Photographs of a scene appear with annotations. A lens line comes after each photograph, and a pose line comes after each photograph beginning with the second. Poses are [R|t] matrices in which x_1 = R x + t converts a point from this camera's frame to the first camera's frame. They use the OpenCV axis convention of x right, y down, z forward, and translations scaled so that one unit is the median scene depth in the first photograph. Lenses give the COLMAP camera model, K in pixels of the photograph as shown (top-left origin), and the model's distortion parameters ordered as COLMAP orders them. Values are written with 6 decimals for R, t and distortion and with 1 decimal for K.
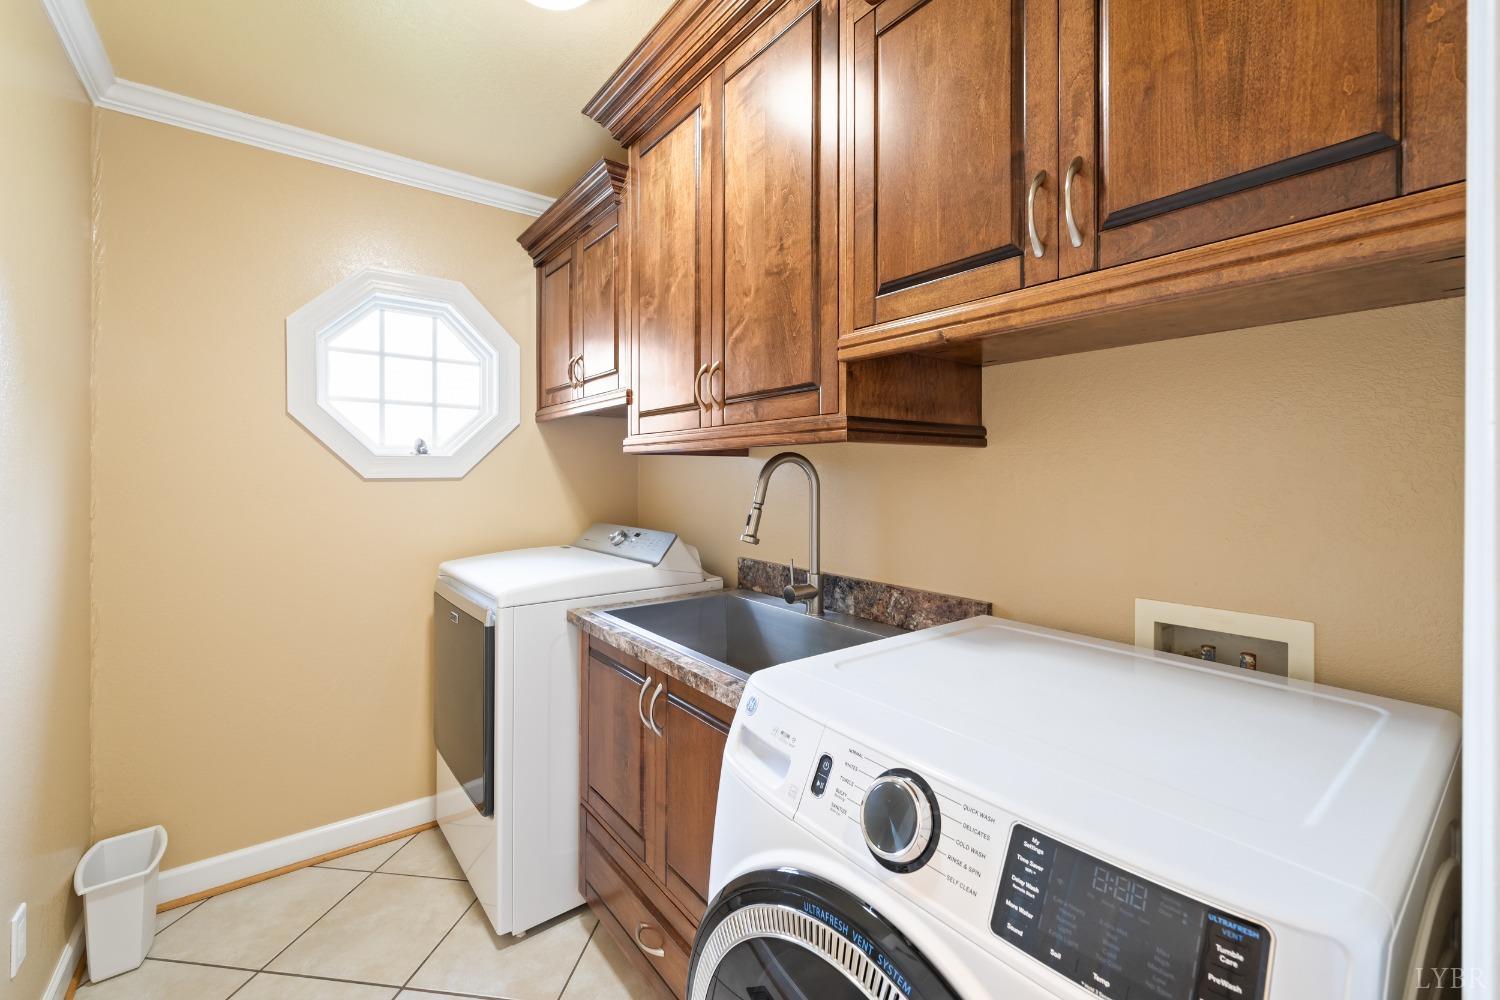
lens RADIAL K [[614.4, 0, 751.5], [0, 614.4, 489.7], [0, 0, 1]] dist [-0.000235, -0.000008]
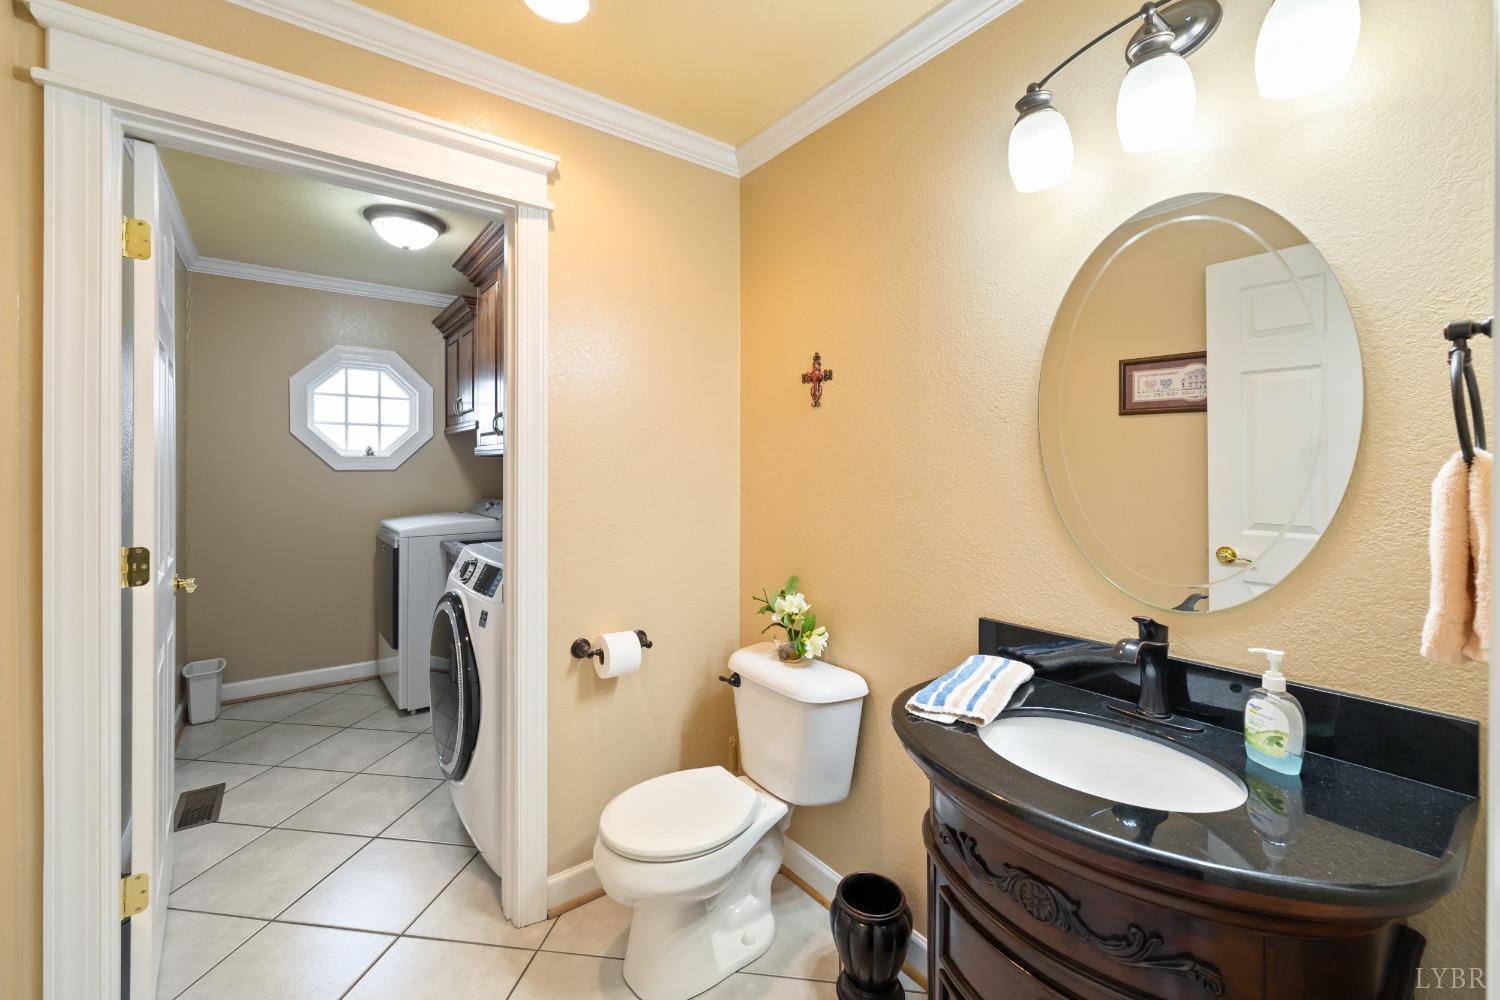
lens RADIAL K [[614.4, 0, 746.1], [0, 614.4, 484.8], [0, 0, 1]] dist [-0.000235, -0.000008]
pose [[0.999947, 0.000465, -0.010275, 0.512183], [-0.000455, 0.999999, 0.001016, 0.019755], [0.010276, -0.001011, 0.999947, -0.672125]]
